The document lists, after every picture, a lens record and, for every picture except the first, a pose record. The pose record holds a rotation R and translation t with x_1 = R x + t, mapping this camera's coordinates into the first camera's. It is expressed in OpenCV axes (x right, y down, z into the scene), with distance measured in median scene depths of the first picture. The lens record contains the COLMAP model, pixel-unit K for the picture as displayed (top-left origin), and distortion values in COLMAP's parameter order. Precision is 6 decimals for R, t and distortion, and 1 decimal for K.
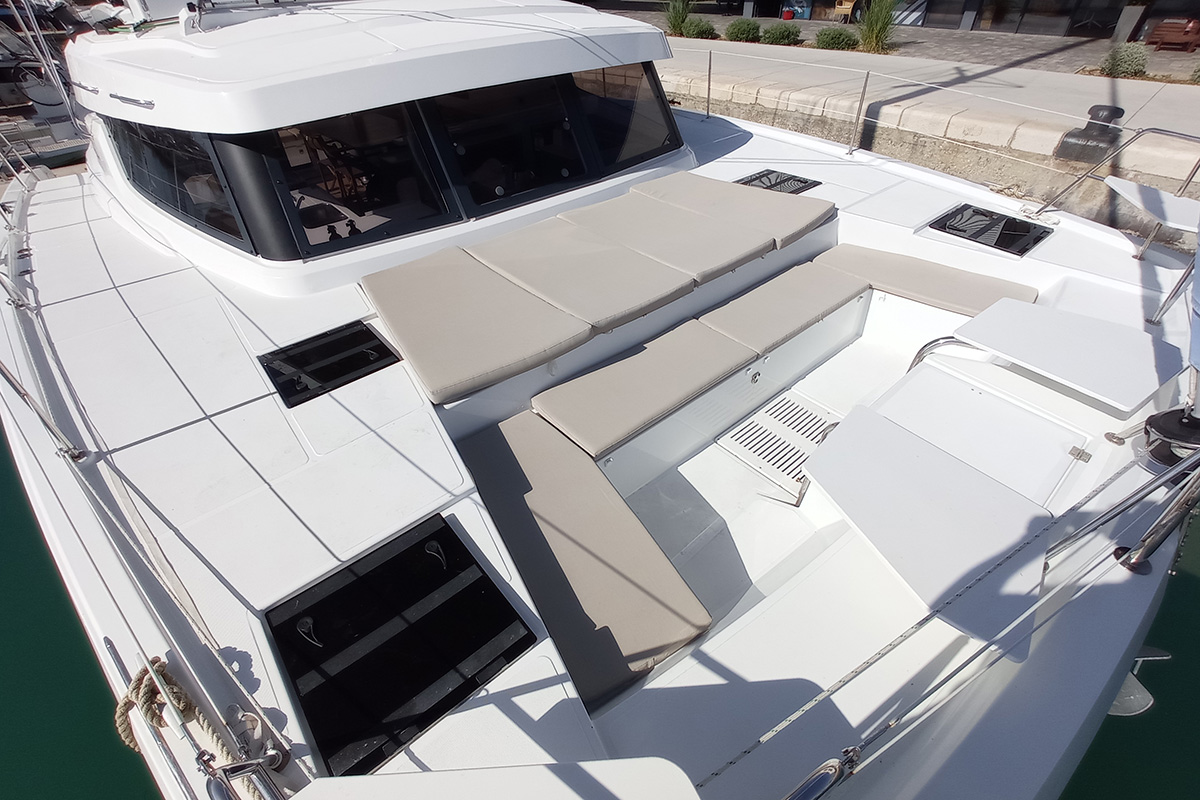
lens RADIAL K [[529.5, 0, 600.0], [0, 529.5, 400.0], [0, 0, 1]] dist [-0.022840, 0.000034]
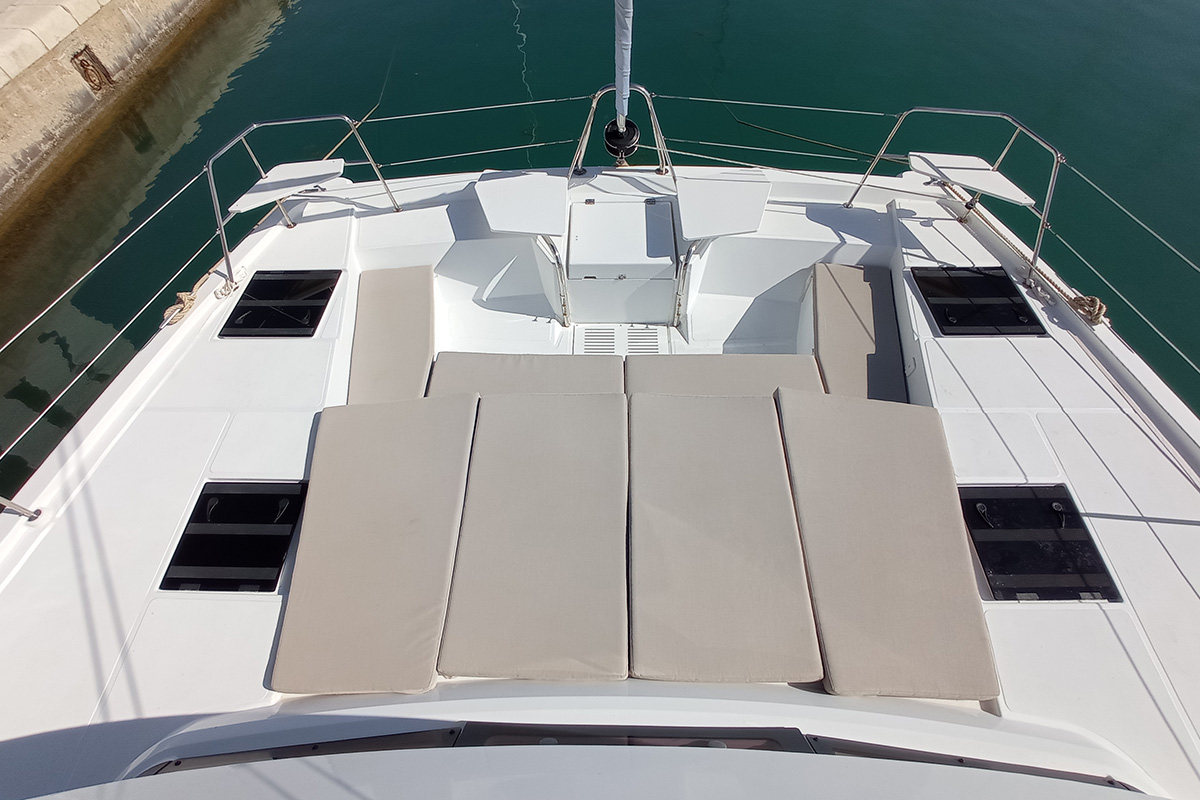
lens RADIAL K [[529.5, 0, 600.0], [0, 529.5, 400.0], [0, 0, 1]] dist [-0.022840, 0.000034]
pose [[-0.752161, -0.521264, 0.403159, -0.211712], [0.460464, 0.021914, 0.887408, -1.418928], [-0.471409, 0.853114, 0.223541, 1.076352]]
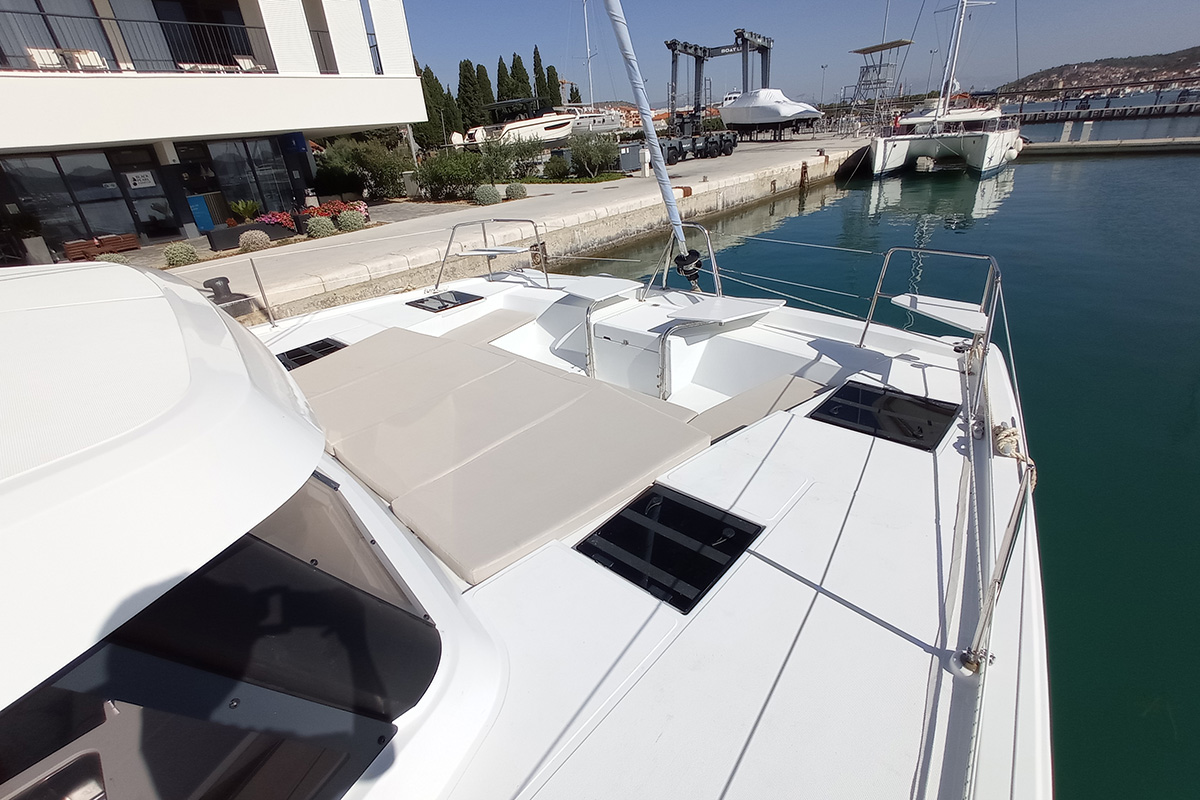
lens RADIAL K [[528.8, 0, 599.0], [0, 528.8, 421.6], [0, 0, 1]] dist [-0.031281, 0.009198]
pose [[-0.117118, -0.452413, 0.884084, -1.289284], [0.707634, 0.586586, 0.393918, -0.656666], [-0.696806, 0.671743, 0.251443, 0.859103]]
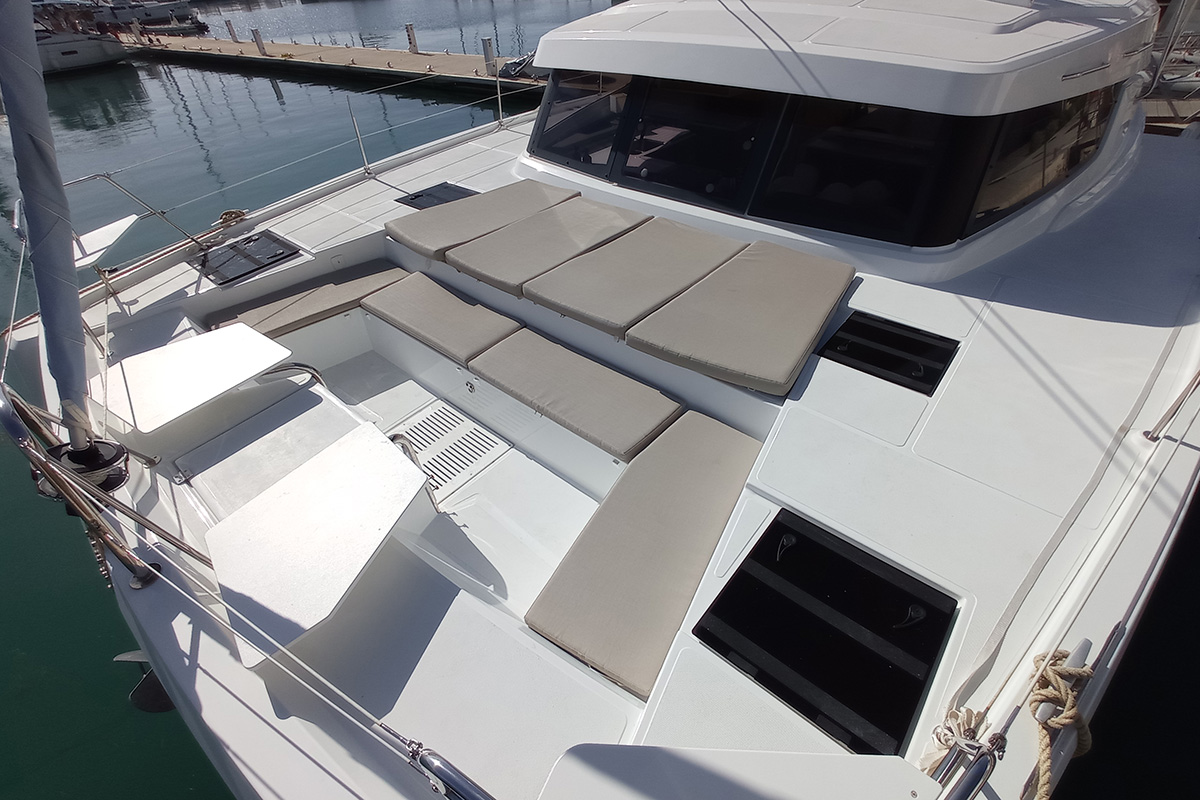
lens RADIAL K [[528.8, 0, 599.0], [0, 528.8, 421.6], [0, 0, 1]] dist [-0.031281, 0.009198]
pose [[0.160668, 0.678263, -0.717039, 1.470800], [-0.612923, 0.637989, 0.466148, -0.833296], [0.773635, 0.364595, 0.518228, 0.890198]]
